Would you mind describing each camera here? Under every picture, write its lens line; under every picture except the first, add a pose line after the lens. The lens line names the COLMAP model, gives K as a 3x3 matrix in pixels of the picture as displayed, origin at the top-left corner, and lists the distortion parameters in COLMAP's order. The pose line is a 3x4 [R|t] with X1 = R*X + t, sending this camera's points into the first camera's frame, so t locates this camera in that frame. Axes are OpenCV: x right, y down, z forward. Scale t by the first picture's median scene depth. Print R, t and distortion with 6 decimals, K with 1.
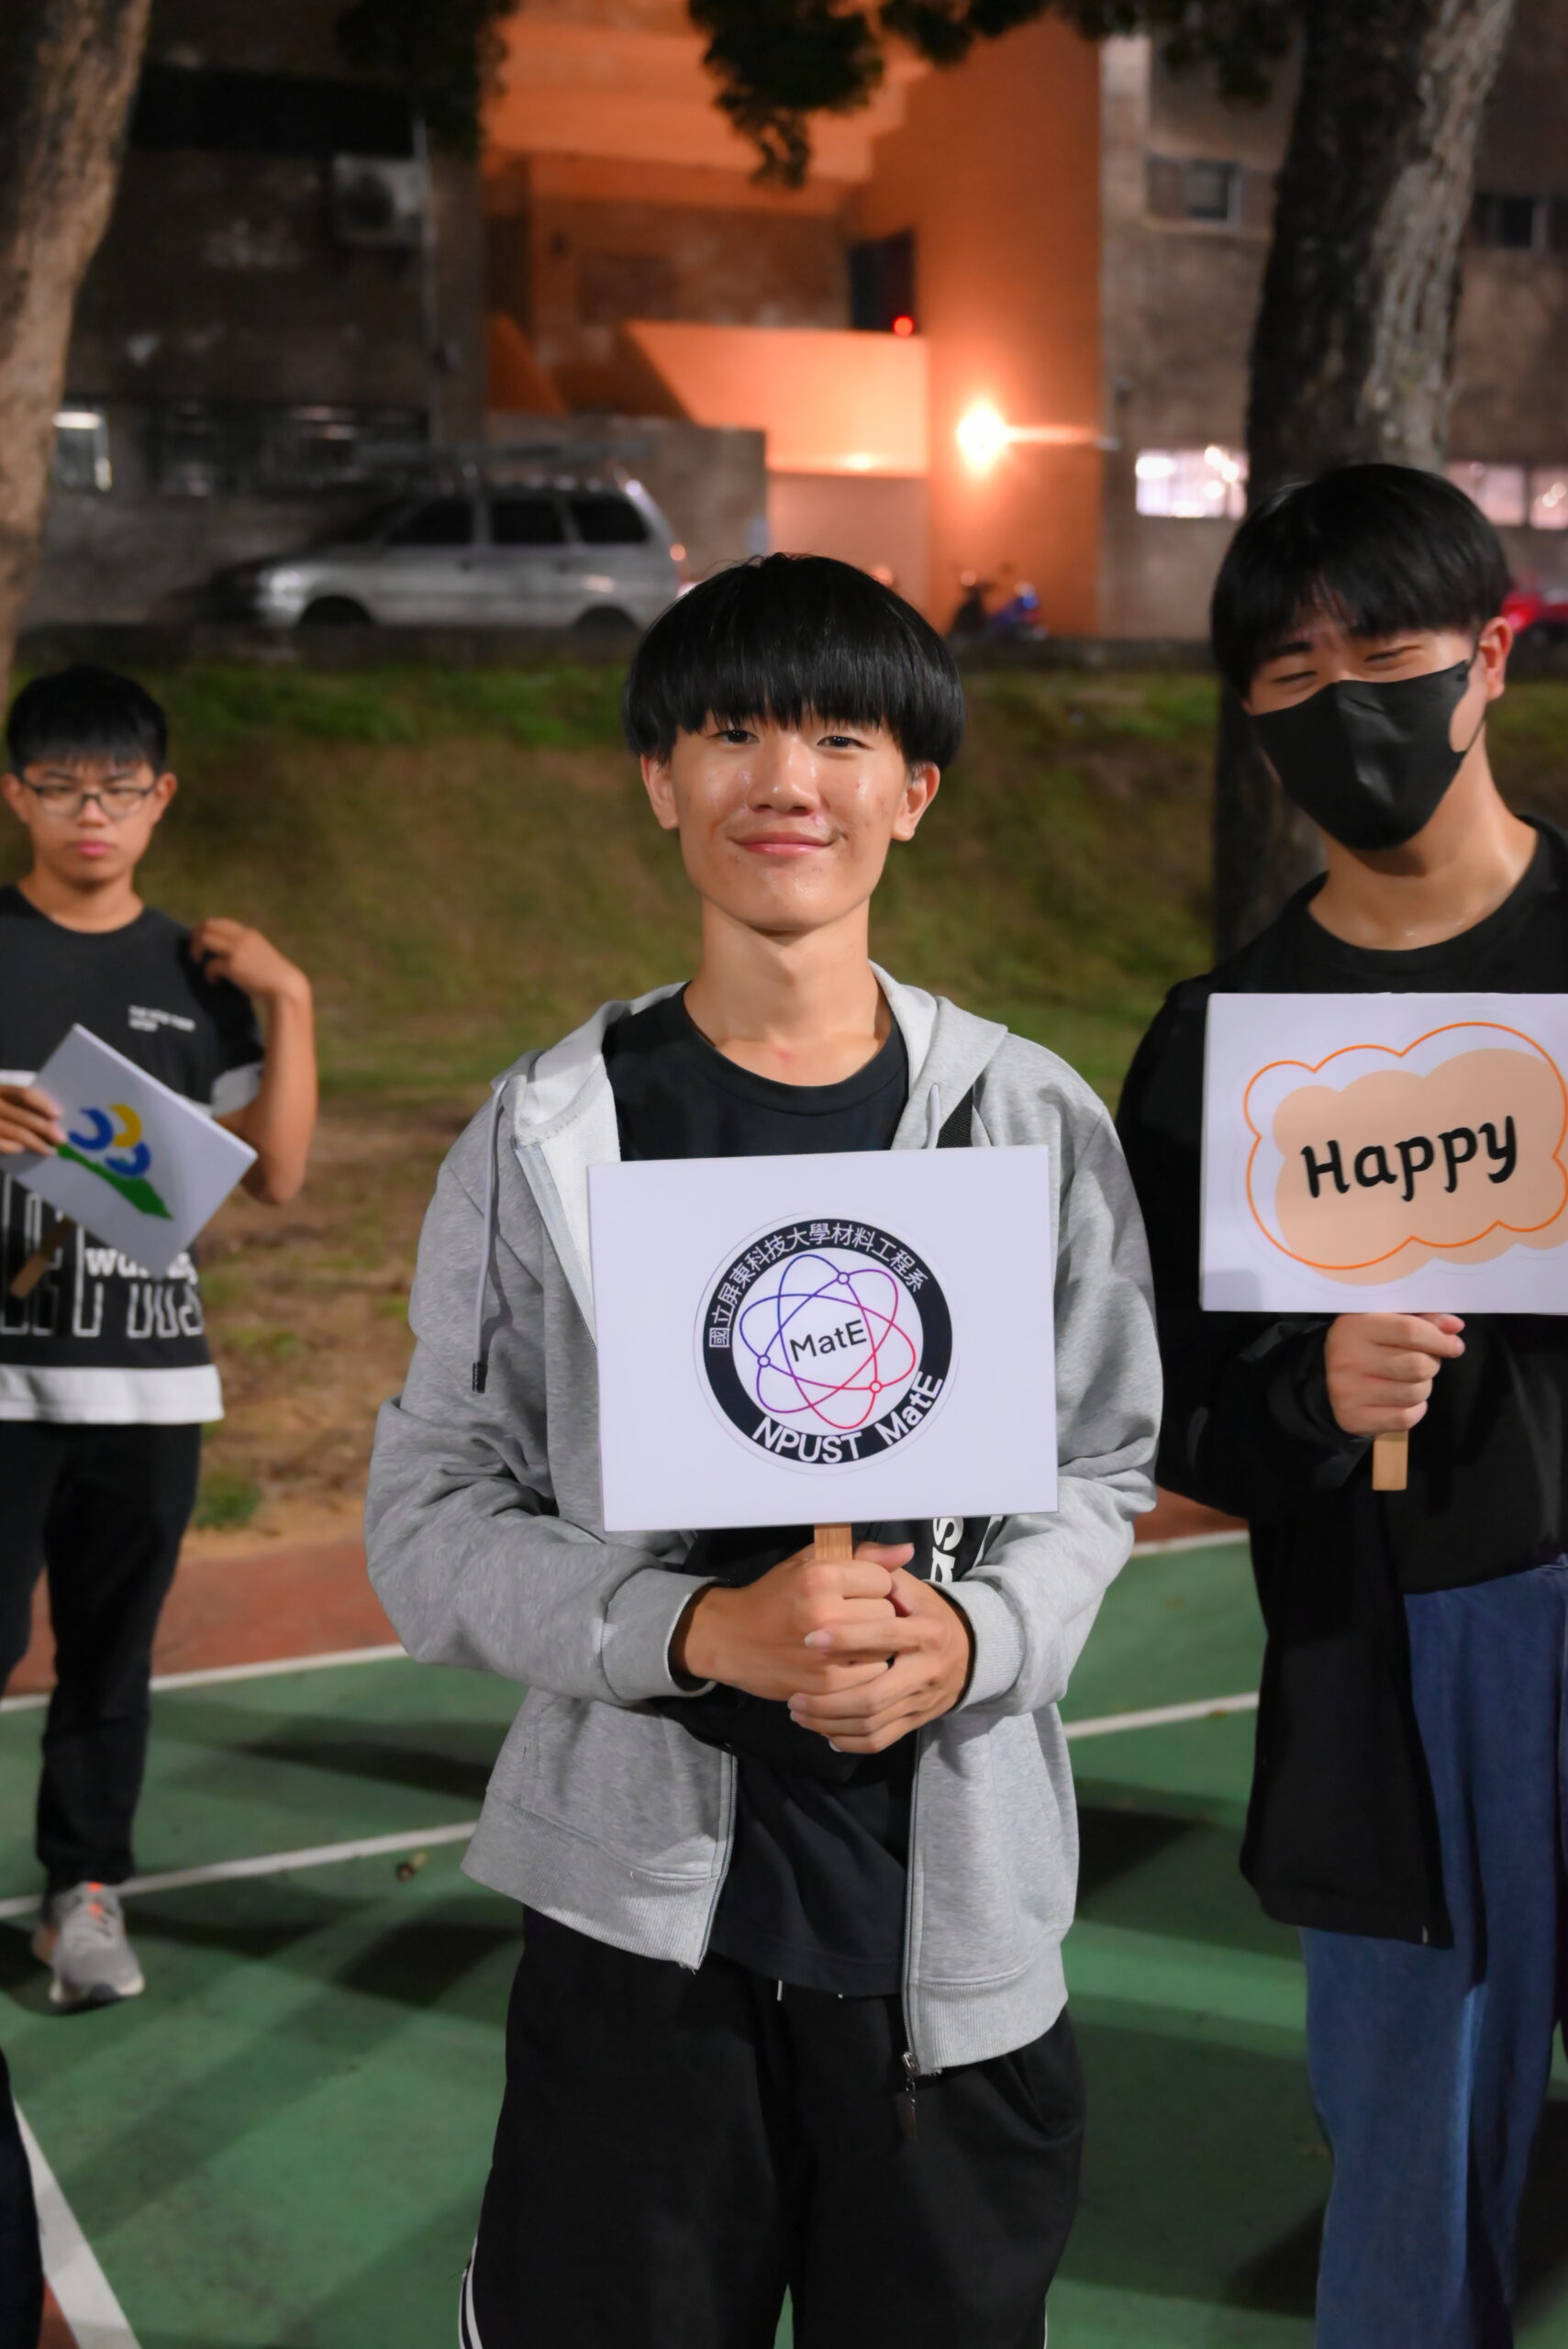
lens RADIAL K [[3041.6, 0, 784.0], [0, 3041.6, 1174.5], [0, 0, 1]] dist [0.021333, 0.021779]
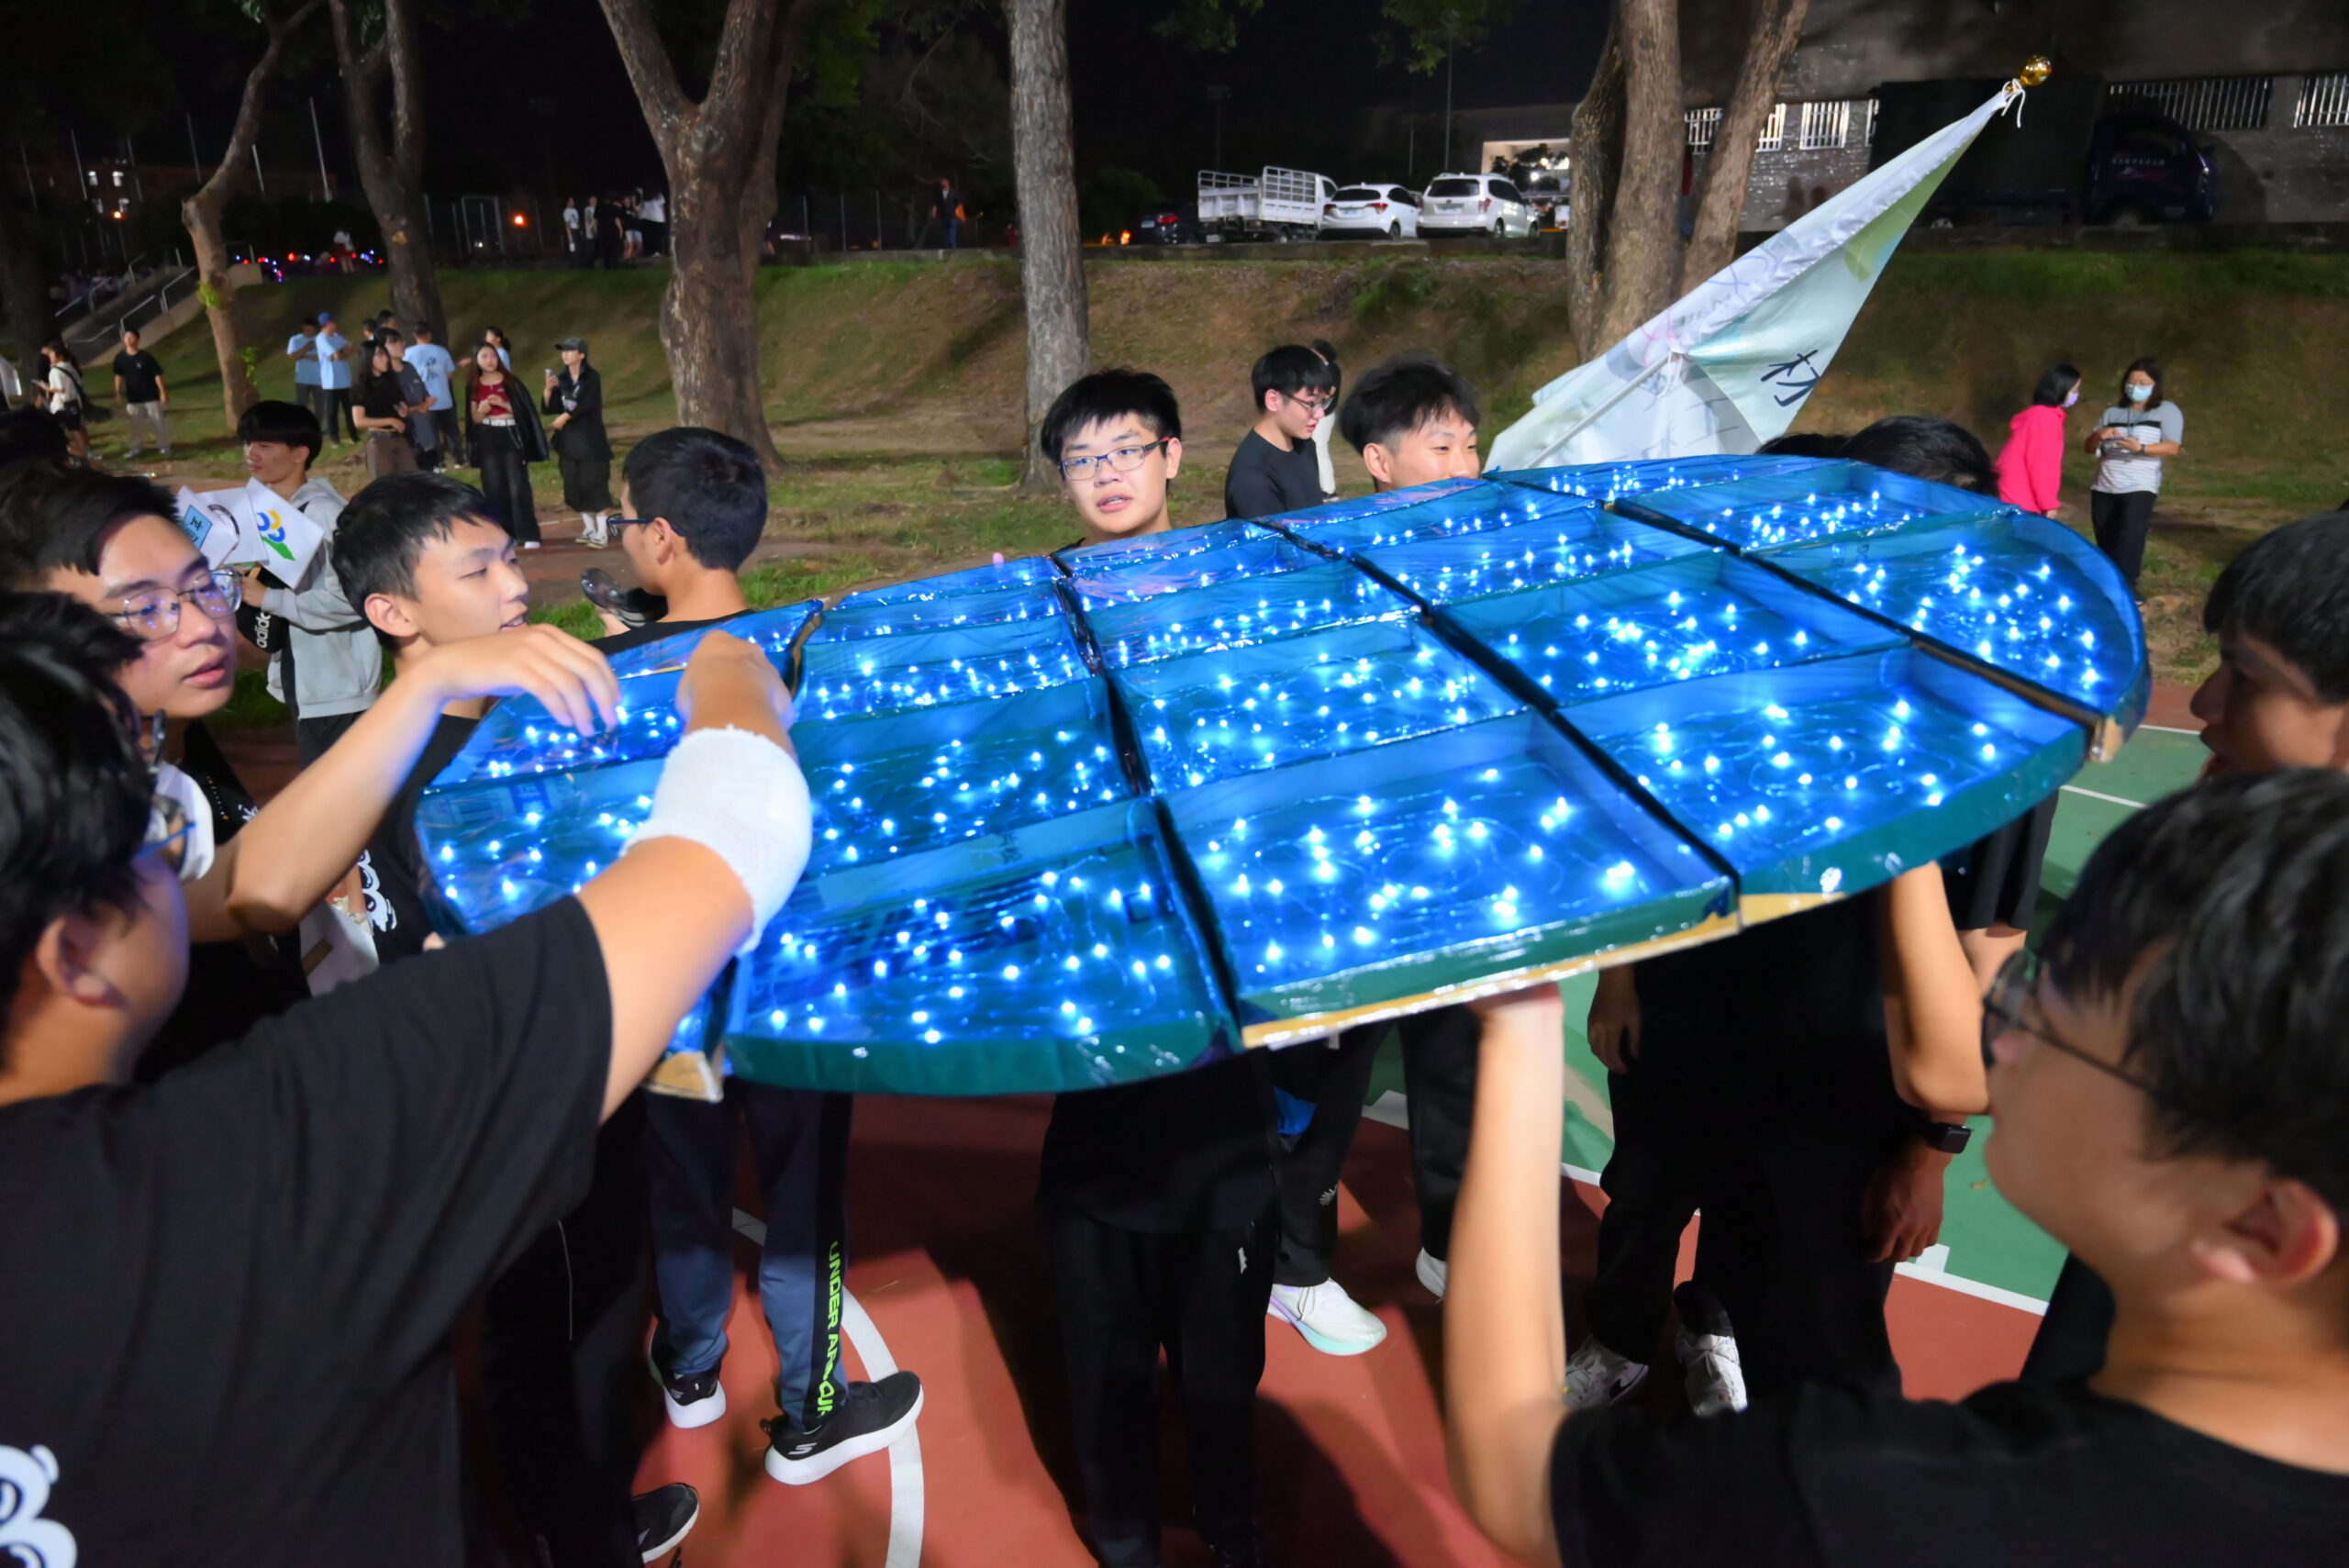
lens RADIAL K [[1546.4, 0, 1174.5], [0, 1546.4, 784.0], [0, 0, 1]] dist [-0.018139, 0.008306]
pose [[0.562878, 0.255346, -0.786108, 0.516038], [-0.103954, 0.965402, 0.239151, -0.031639], [0.819977, -0.052894, 0.569948, -0.093563]]
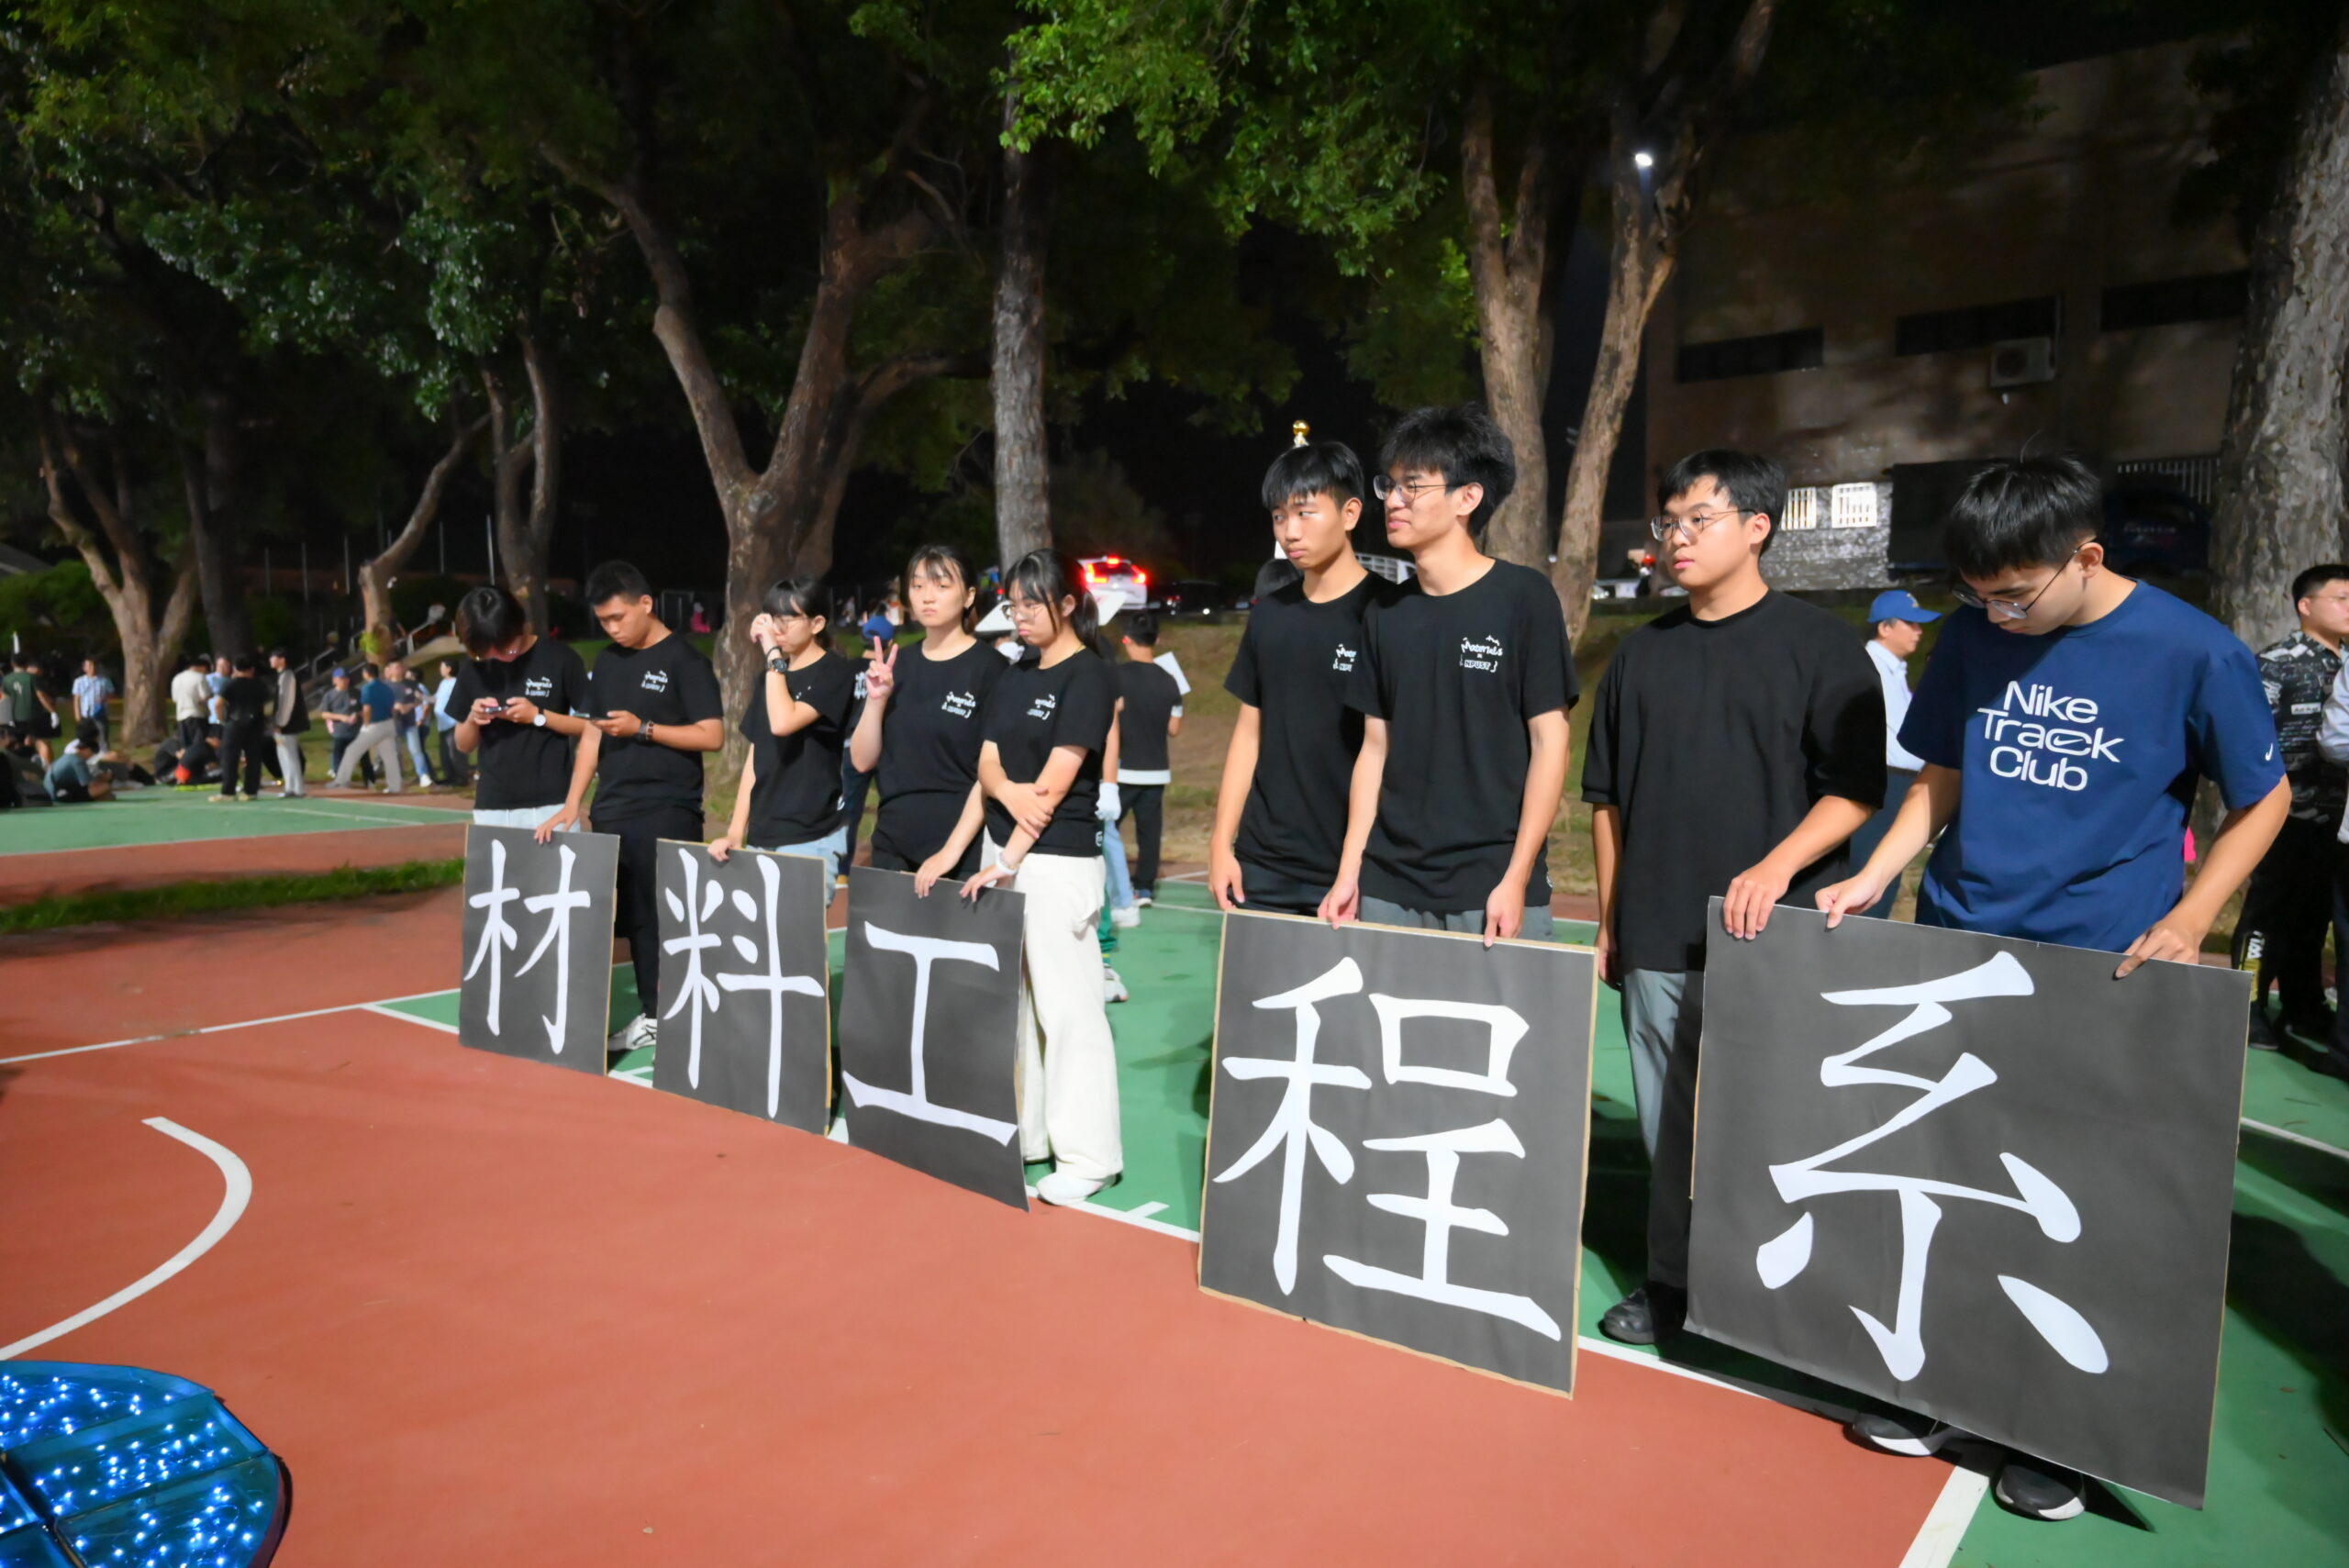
lens RADIAL K [[1546.4, 0, 1174.5], [0, 1546.4, 784.0], [0, 0, 1]] dist [-0.018139, 0.008306]
pose [[0.469942, 0.061061, -0.880583, 0.695529], [-0.115727, 0.993256, 0.007114, 0.018385], [0.875078, 0.098564, 0.473839, 0.036078]]
